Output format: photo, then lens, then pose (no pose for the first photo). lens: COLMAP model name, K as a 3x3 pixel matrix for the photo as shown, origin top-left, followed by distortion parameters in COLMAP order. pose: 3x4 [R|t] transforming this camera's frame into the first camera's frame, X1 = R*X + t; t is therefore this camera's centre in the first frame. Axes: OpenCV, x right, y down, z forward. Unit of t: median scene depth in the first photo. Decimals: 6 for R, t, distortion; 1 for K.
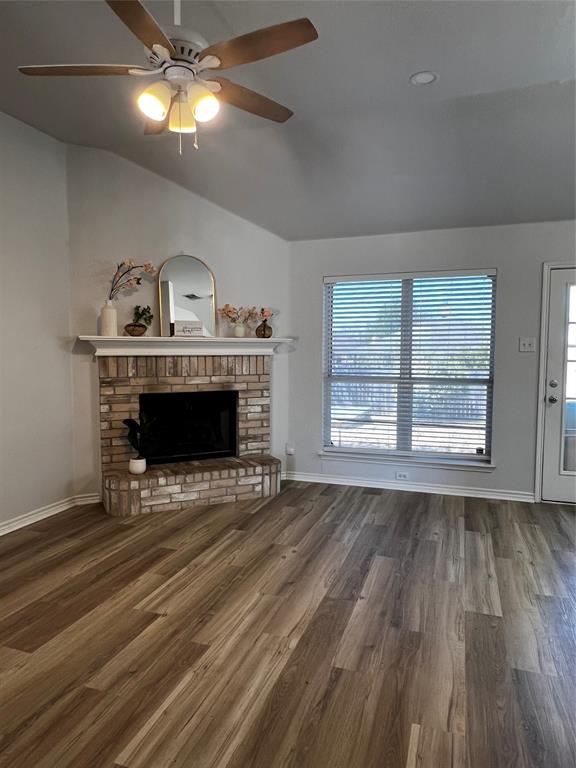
lens RADIAL K [[499.3, 0, 288.7], [0, 499.3, 383.1], [0, 0, 1]] dist [-0.002079, -0.002588]
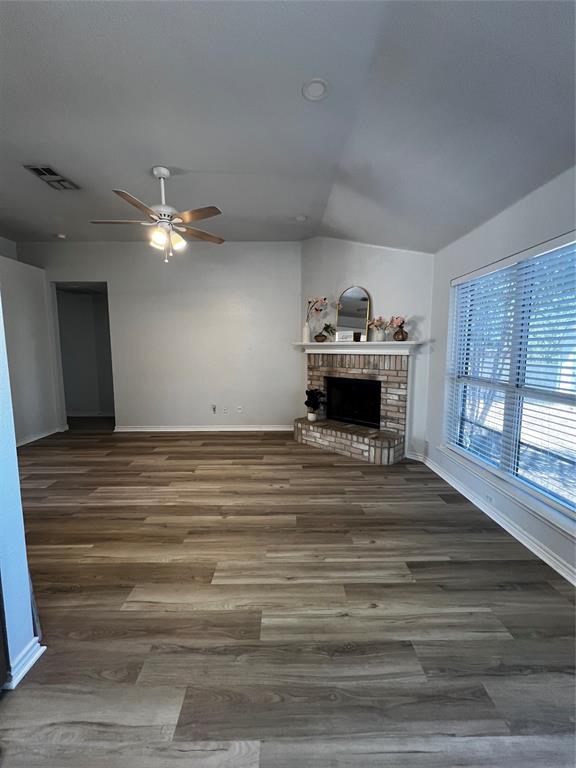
lens RADIAL K [[308.2, 0, 287.6], [0, 308.2, 386.4], [0, 0, 1]] dist [-0.001235, -0.000415]
pose [[0.339797, 0.116894, -0.933206, 0.645718], [-0.064373, 0.992810, 0.100921, -0.041995], [0.938293, 0.025781, 0.344878, 0.531006]]
